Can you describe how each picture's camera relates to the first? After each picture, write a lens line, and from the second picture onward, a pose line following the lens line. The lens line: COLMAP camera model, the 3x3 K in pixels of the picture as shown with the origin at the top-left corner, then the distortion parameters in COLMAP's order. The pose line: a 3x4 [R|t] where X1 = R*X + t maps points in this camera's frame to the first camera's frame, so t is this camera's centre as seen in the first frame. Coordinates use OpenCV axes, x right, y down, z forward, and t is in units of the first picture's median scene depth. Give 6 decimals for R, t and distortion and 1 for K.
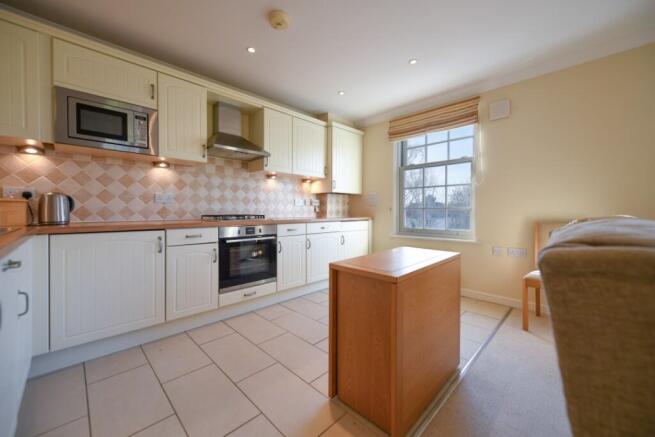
lens RADIAL K [[254.9, 0, 328.3], [0, 254.9, 214.9], [0, 0, 1]] dist [-0.000585, -0.000292]
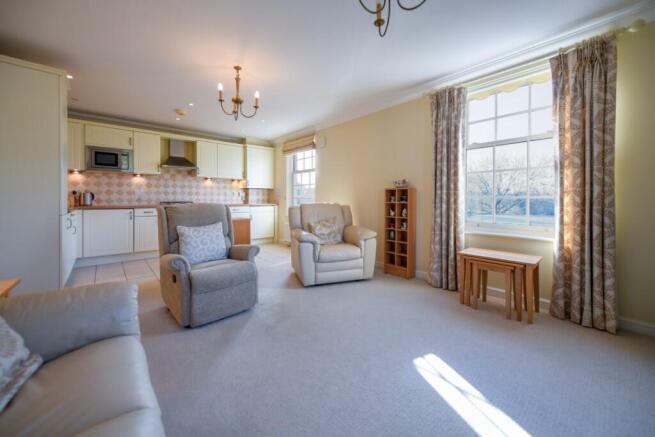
lens RADIAL K [[254.9, 0, 326.3], [0, 254.9, 201.9], [0, 0, 1]] dist [-0.000585, -0.000292]
pose [[0.996830, 0.004786, -0.079412, 0.807739], [-0.004925, 0.999987, -0.001564, -0.002095], [0.079403, 0.001951, 0.996841, -0.708723]]
